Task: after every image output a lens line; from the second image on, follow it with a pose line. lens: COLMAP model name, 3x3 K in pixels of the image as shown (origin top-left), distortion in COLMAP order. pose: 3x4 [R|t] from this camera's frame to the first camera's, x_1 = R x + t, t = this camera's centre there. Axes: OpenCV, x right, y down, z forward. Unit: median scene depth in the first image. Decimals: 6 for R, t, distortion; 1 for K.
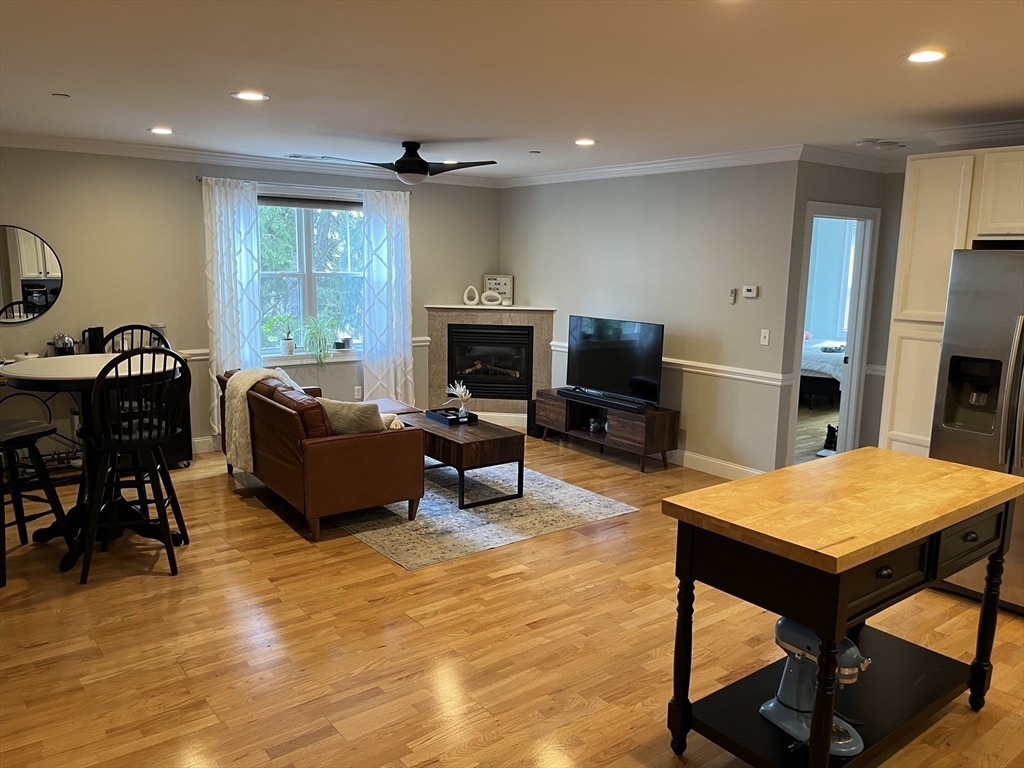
lens RADIAL K [[777.3, 0, 512.0], [0, 777.3, 384.0], [0, 0, 1]] dist [0.073264, -0.097518]
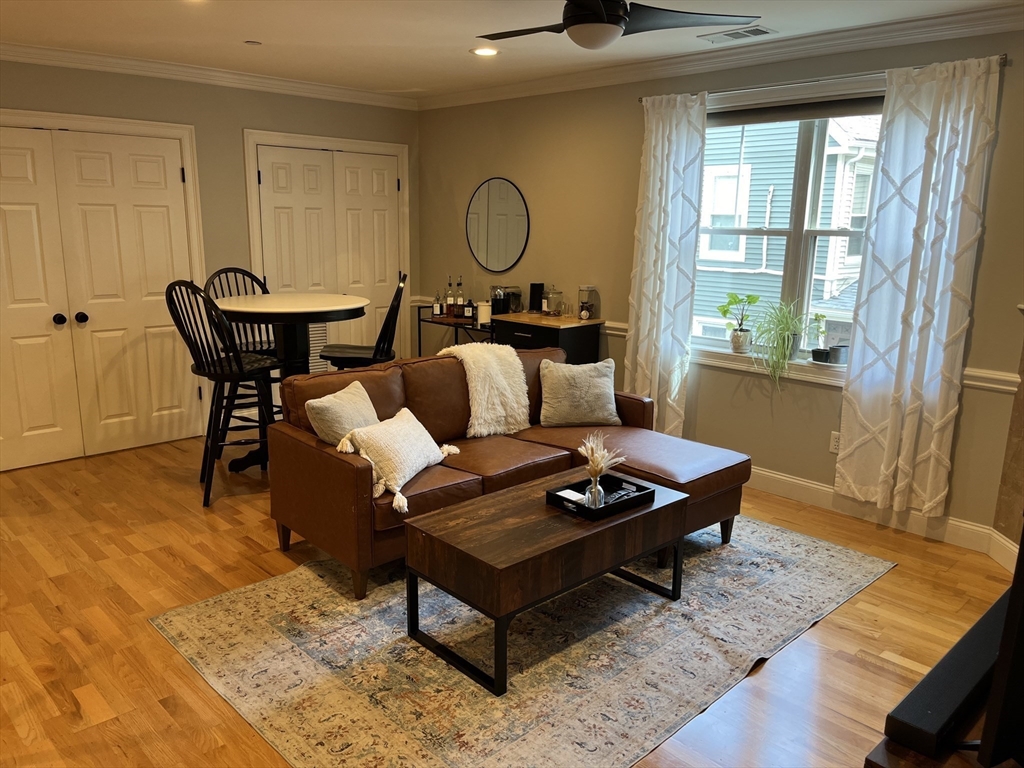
lens RADIAL K [[777.3, 0, 512.0], [0, 777.3, 384.0], [0, 0, 1]] dist [0.073264, -0.097518]
pose [[0.112449, 0.193746, -0.974586, 0.440016], [-0.173135, 0.969624, 0.172783, -0.119635], [0.978458, 0.149305, 0.142578, 0.923478]]
